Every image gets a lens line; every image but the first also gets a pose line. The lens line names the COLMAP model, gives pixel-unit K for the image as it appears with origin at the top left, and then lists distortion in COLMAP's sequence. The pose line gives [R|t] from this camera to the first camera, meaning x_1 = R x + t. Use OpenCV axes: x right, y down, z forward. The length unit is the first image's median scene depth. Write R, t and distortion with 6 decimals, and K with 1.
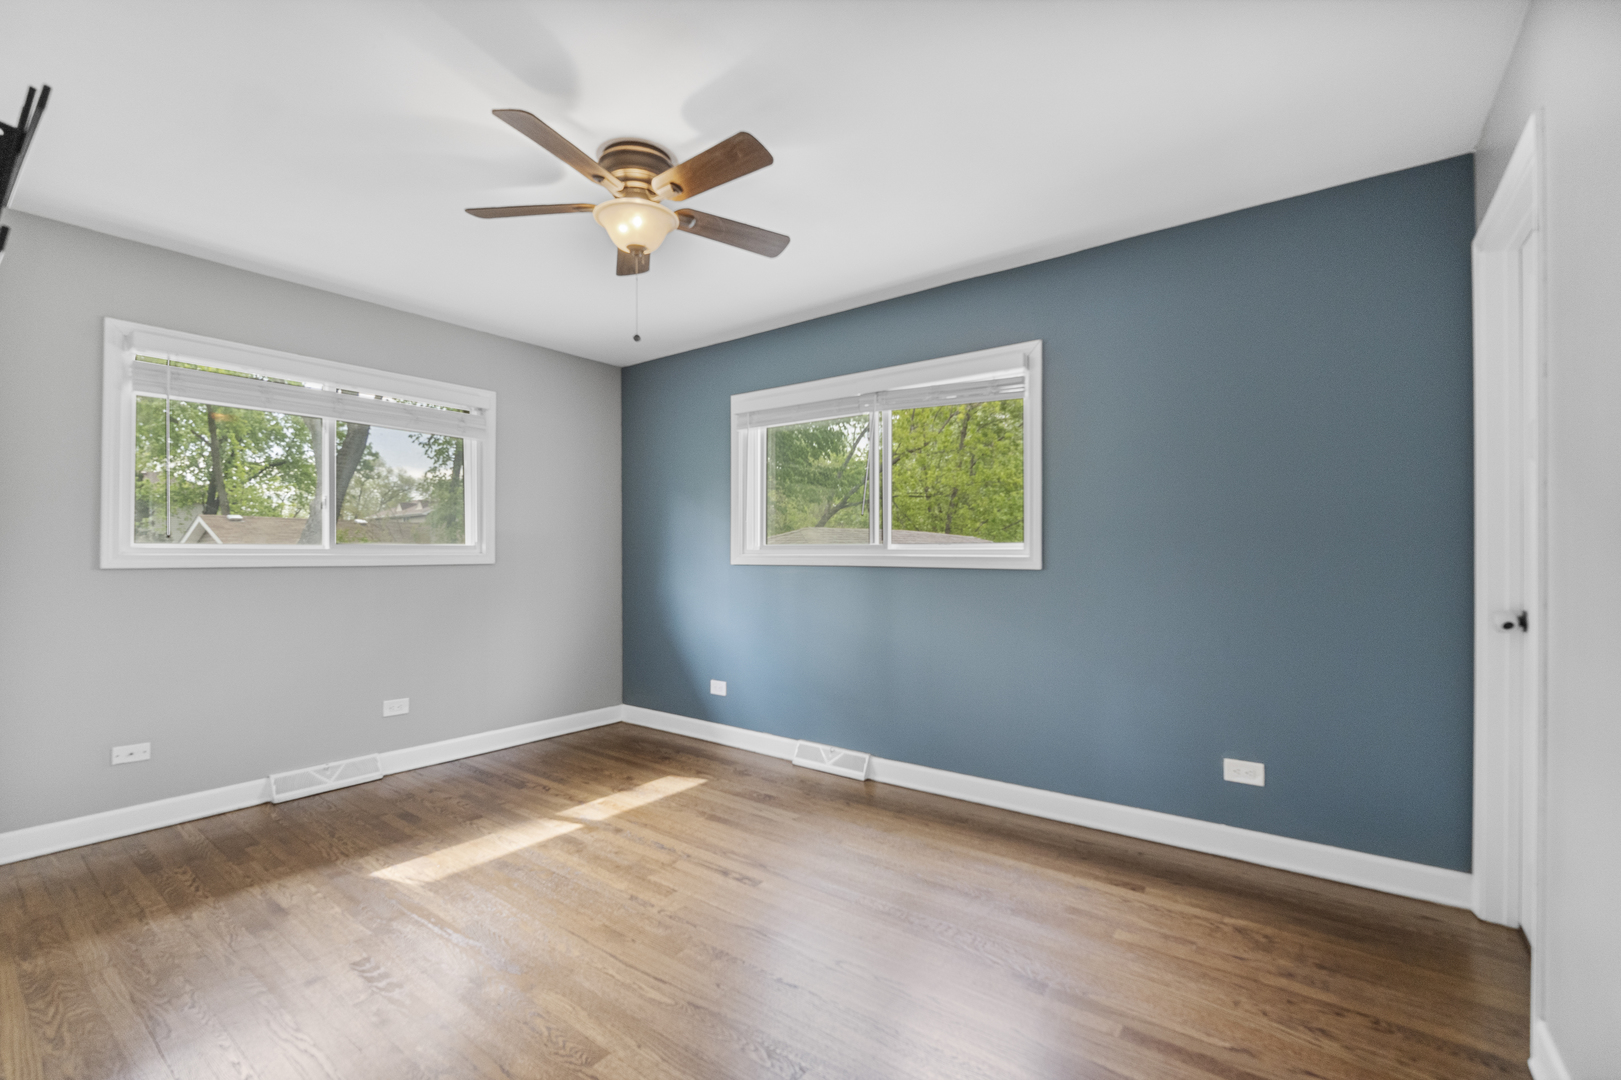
lens RADIAL K [[708.4, 0, 806.7], [0, 708.4, 556.3], [0, 0, 1]] dist [0.001292, 0.000179]
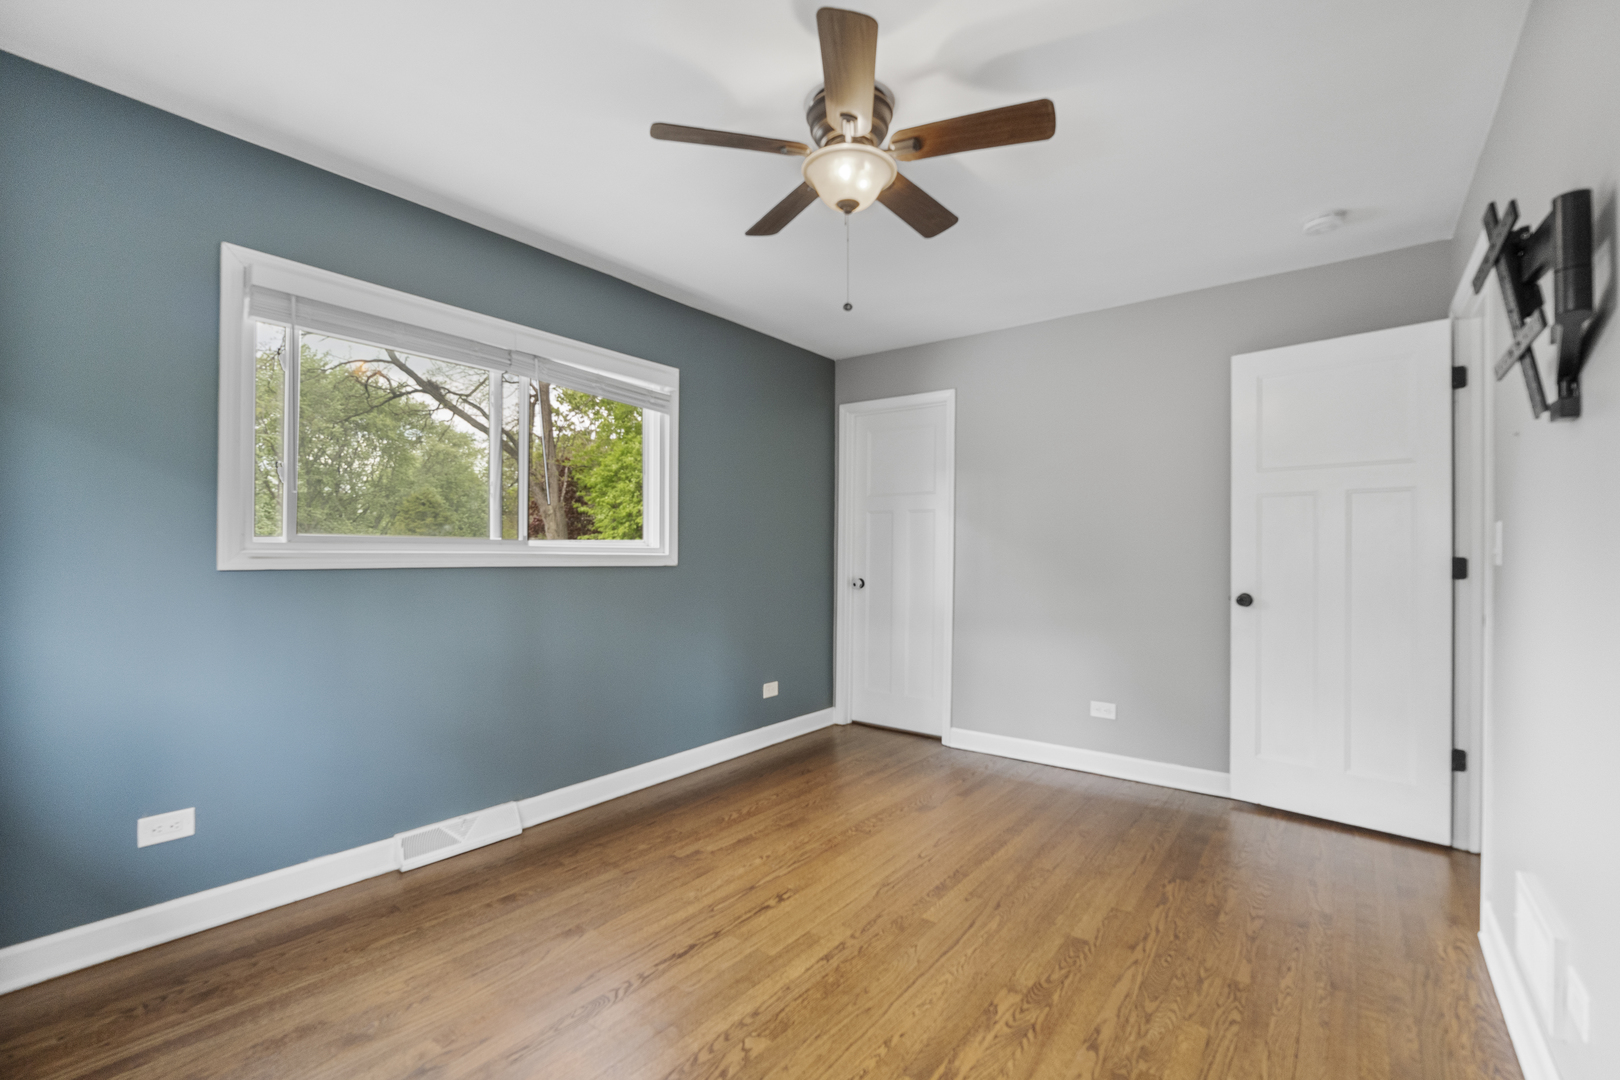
lens RADIAL K [[731.1, 0, 795.0], [0, 731.1, 554.7], [0, 0, 1]] dist [-0.004688, -0.001057]
pose [[0.003325, -0.004378, 0.999985, -0.827916], [-0.001214, 0.999990, 0.004382, -0.003246], [-0.999994, -0.001228, 0.003320, 0.766150]]
